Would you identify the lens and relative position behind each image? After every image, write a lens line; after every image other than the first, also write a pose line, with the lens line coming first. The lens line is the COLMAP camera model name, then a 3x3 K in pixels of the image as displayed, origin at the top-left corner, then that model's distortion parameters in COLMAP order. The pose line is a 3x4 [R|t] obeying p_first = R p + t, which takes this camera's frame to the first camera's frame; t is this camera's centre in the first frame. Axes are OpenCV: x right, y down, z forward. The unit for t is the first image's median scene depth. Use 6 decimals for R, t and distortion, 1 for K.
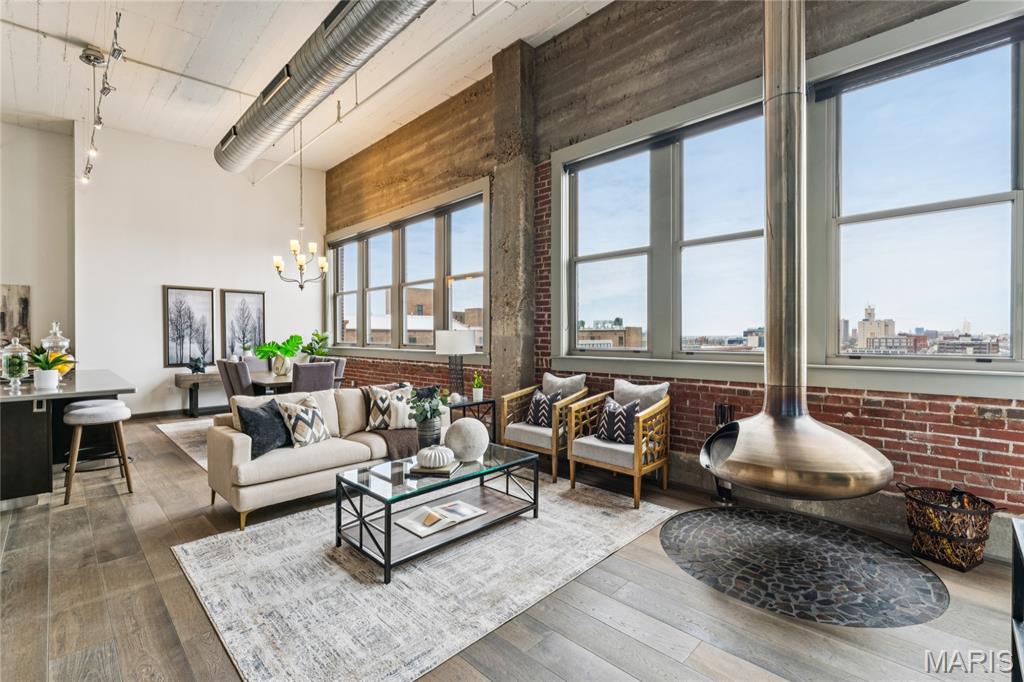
lens RADIAL K [[453.9, 0, 508.3], [0, 453.9, 339.3], [0, 0, 1]] dist [0.001309, -0.000148]
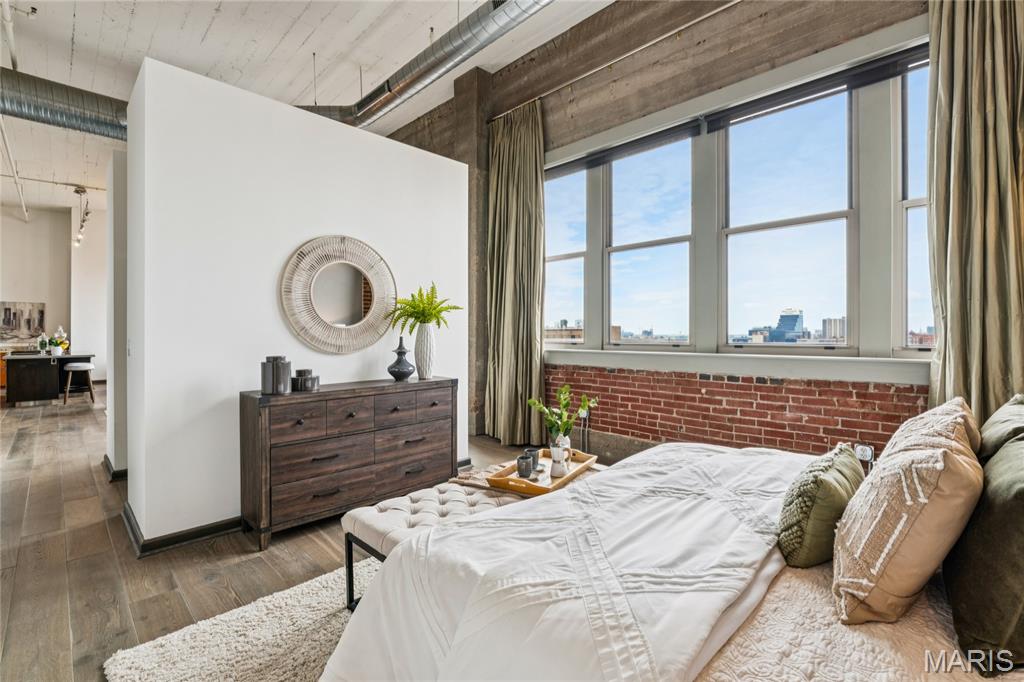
lens RADIAL K [[459.7, 0, 509.0], [0, 459.7, 334.8], [0, 0, 1]] dist [-0.001883, 0.000676]
pose [[0.999986, -0.000357, -0.005355, 0.880586], [0.000316, 0.999971, -0.007655, 0.018382], [0.005358, 0.007653, 0.999956, -0.898664]]
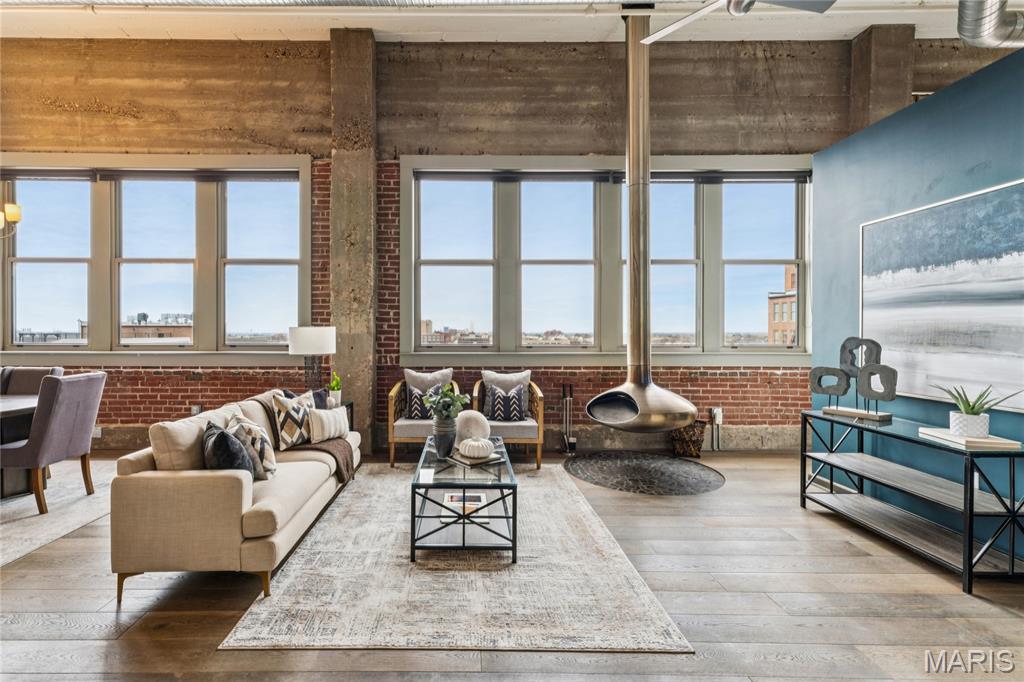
lens RADIAL K [[475.7, 0, 466.0], [0, 475.7, 334.0], [0, 0, 1]] dist [0.017241, -0.000865]
pose [[0.712306, 0.000382, 0.701869, -0.528911], [0.003243, 0.999987, -0.003835, -0.001620], [-0.701861, 0.005007, 0.712296, 0.123895]]
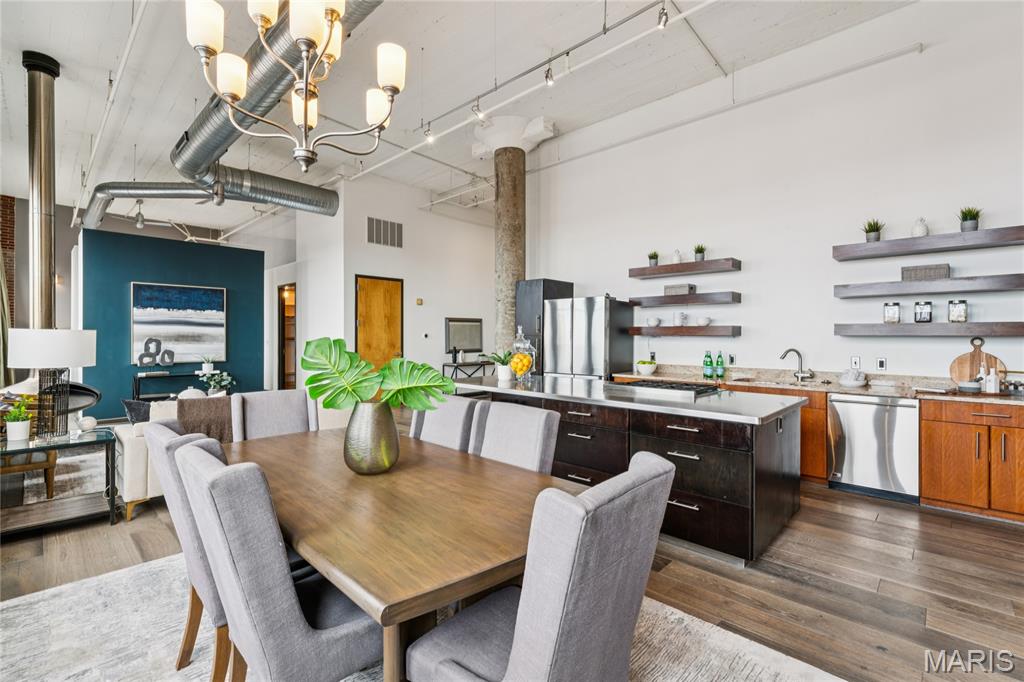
lens RADIAL K [[455.5, 0, 512.1], [0, 455.5, 338.0], [0, 0, 1]] dist [0.003189, 0.000390]
pose [[-0.999768, -0.001748, -0.021446, -0.706783], [-0.001995, 0.999932, 0.011477, -0.015633], [0.021424, 0.011517, -0.999704, 1.569719]]
